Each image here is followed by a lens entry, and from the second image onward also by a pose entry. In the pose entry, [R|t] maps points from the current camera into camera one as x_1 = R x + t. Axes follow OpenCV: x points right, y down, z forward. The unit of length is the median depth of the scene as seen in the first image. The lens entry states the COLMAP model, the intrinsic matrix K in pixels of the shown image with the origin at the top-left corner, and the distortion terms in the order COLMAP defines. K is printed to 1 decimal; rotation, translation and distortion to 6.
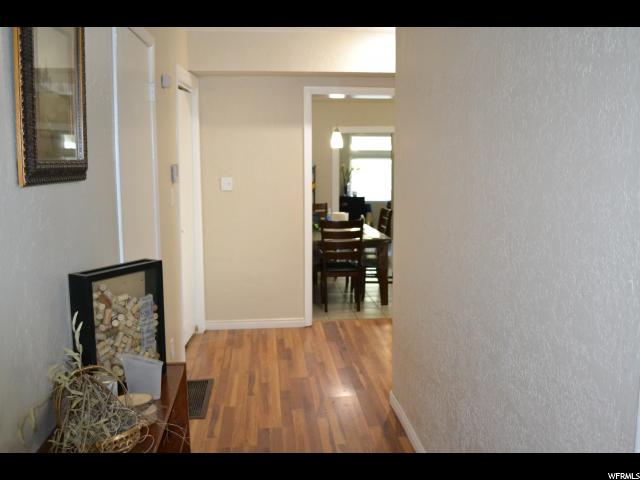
lens RADIAL K [[668.8, 0, 320.0], [0, 668.8, 240.0], [0, 0, 1]] dist [-0.002578, -0.001931]
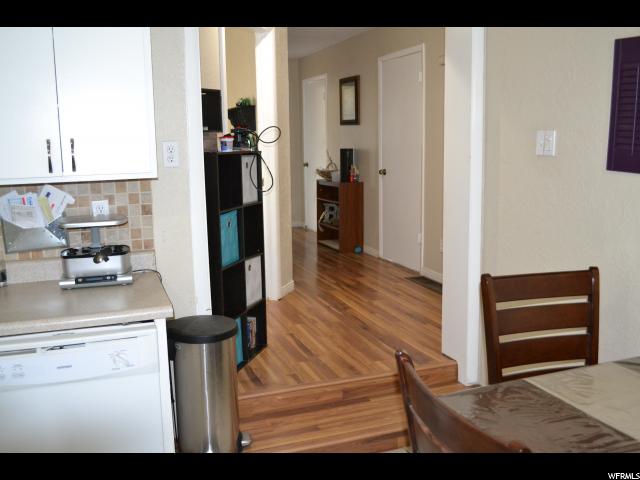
lens RADIAL K [[648.7, 0, 320.0], [0, 648.7, 240.0], [0, 0, 1]] dist [-0.001904, -0.001032]
pose [[-0.964257, 0.057368, -0.258685, 0.140451], [-0.018460, 0.959364, 0.281566, -0.085321], [0.264326, 0.276278, -0.924014, 0.796039]]
